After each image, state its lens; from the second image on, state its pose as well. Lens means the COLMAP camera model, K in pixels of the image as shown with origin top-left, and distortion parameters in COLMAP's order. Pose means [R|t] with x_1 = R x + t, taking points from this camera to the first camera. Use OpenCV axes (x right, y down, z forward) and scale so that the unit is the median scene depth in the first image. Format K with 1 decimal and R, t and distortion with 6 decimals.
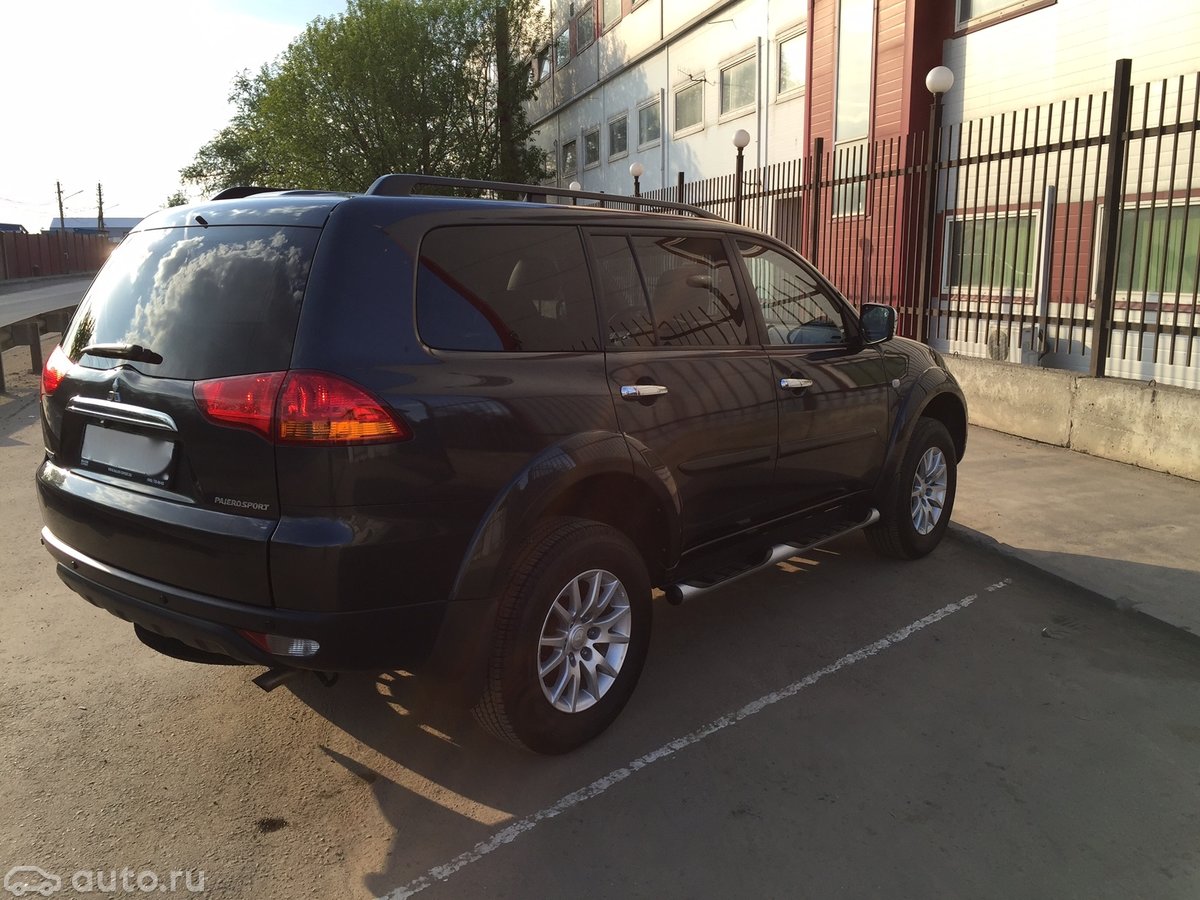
lens RADIAL K [[1034.0, 0, 600.0], [0, 1034.0, 450.0], [0, 0, 1]] dist [0.087184, -0.140222]
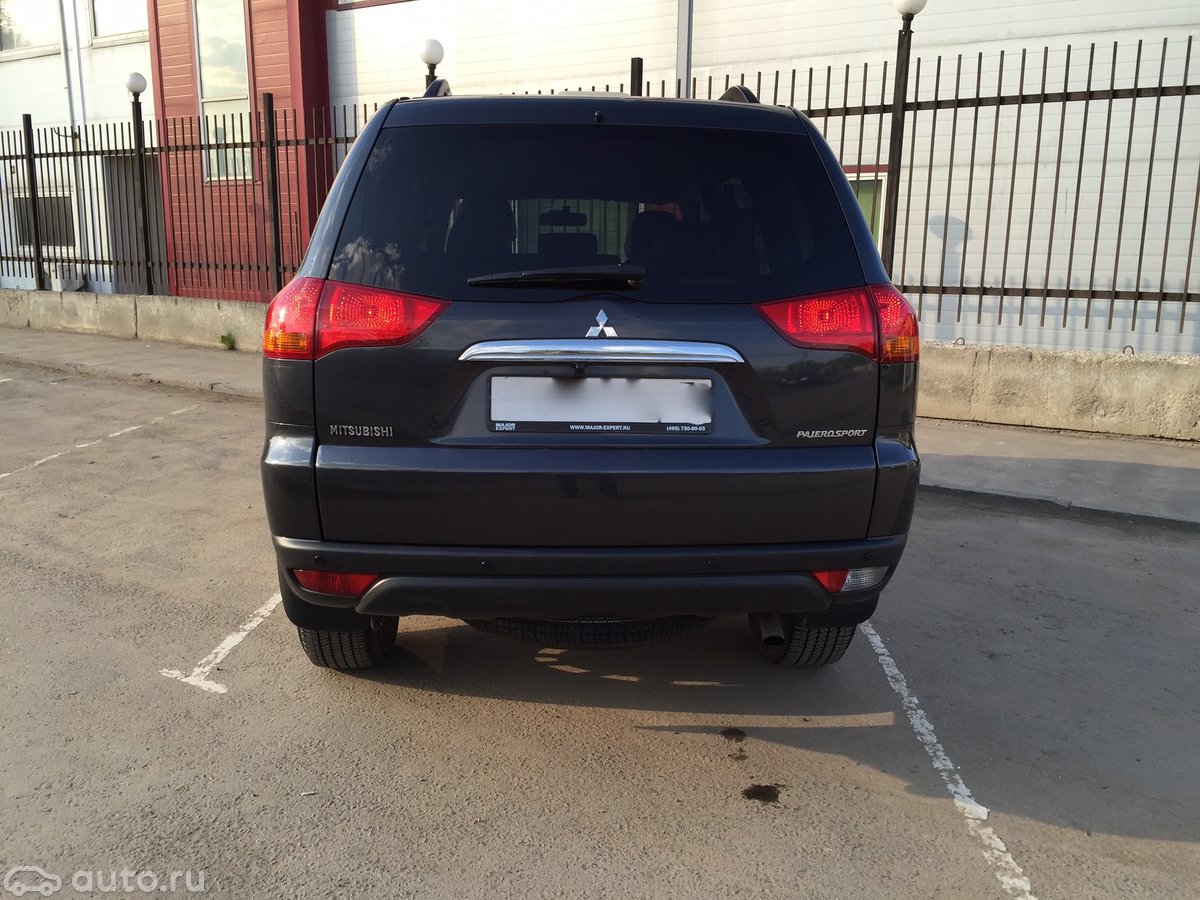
lens RADIAL K [[1034.0, 0, 600.0], [0, 1034.0, 450.0], [0, 0, 1]] dist [0.087184, -0.140222]
pose [[0.726899, -0.117642, 0.676593, -0.310188], [0.105074, 0.992670, 0.059712, -0.002912], [-0.678659, 0.027688, 0.733932, 0.130175]]
